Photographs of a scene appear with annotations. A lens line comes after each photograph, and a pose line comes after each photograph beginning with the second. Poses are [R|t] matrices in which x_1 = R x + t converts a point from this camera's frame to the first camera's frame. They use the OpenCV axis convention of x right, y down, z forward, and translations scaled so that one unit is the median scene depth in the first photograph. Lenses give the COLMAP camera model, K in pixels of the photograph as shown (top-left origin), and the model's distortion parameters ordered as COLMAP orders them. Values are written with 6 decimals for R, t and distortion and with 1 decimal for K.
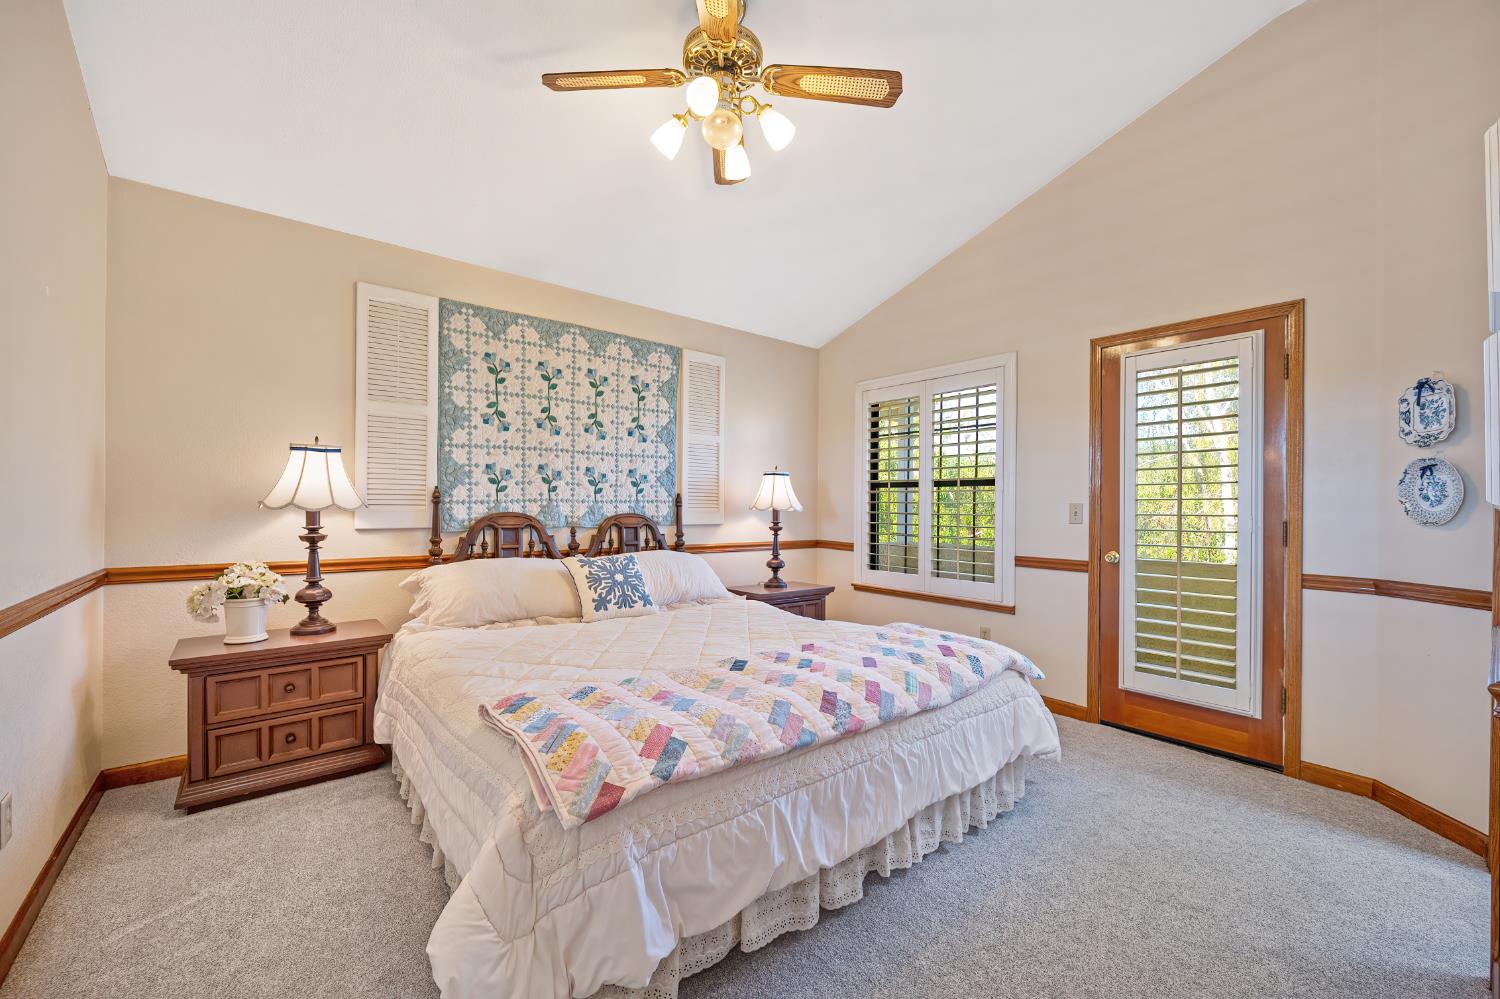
lens RADIAL K [[603.7, 0, 745.5], [0, 603.7, 507.0], [0, 0, 1]] dist [0.023543, 0.000429]
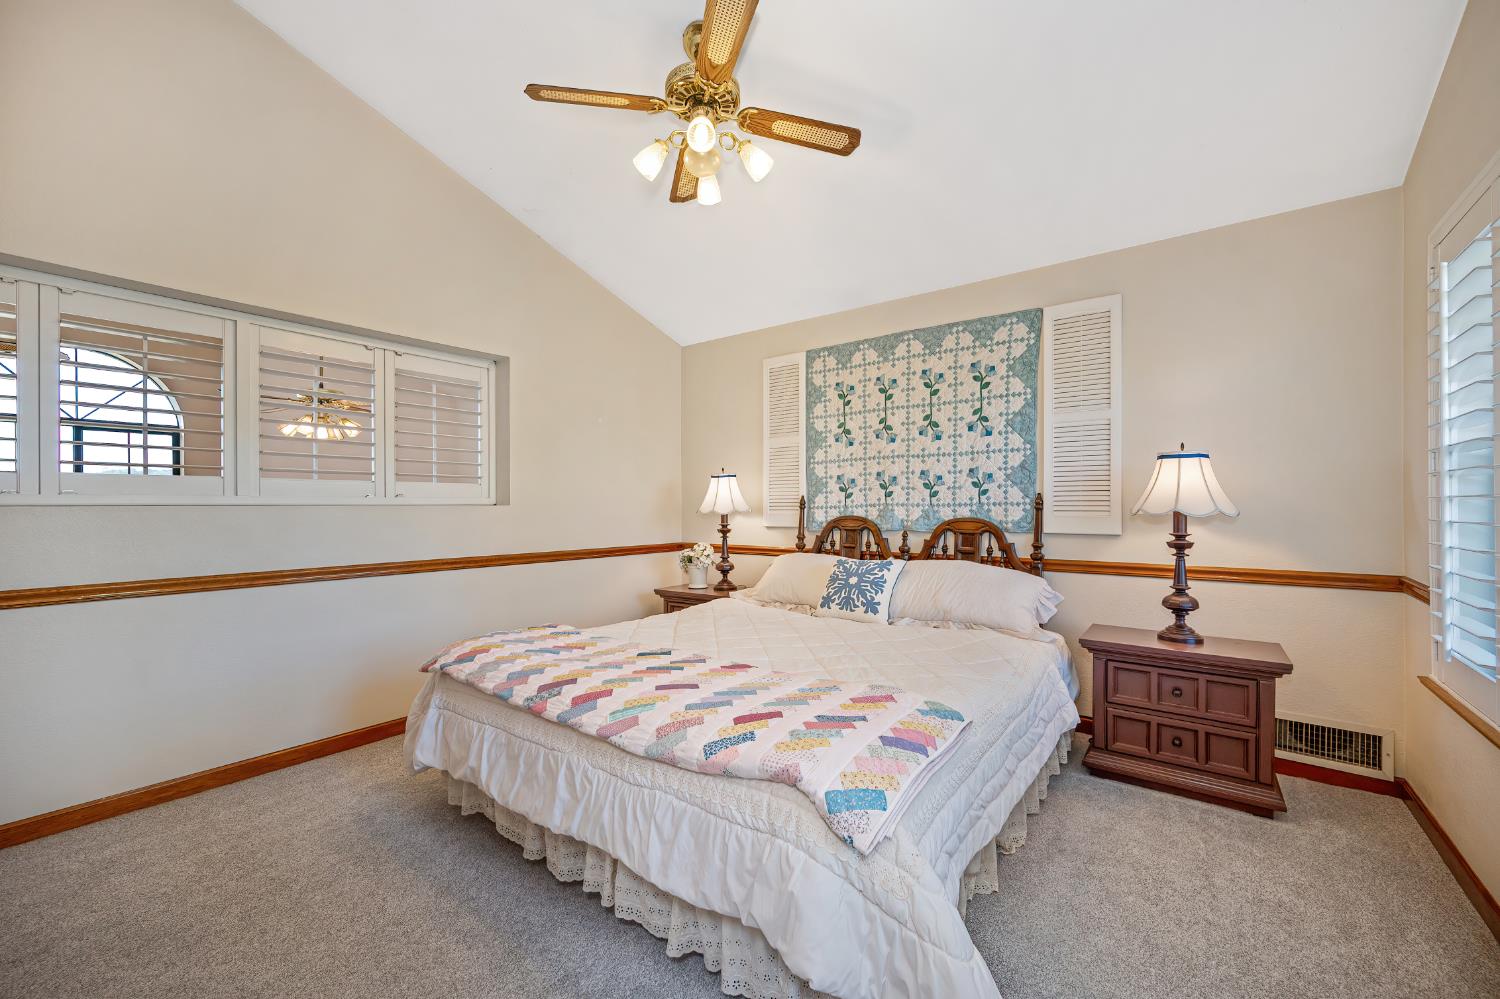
lens RADIAL K [[603.7, 0, 749.2], [0, 603.7, 496.2], [0, 0, 1]] dist [0.023543, 0.000429]
pose [[0.250769, -0.029567, -0.967595, 0.585174], [0.000854, 0.999540, -0.030321, 0.005276], [0.968047, 0.006777, 0.250679, 0.460072]]
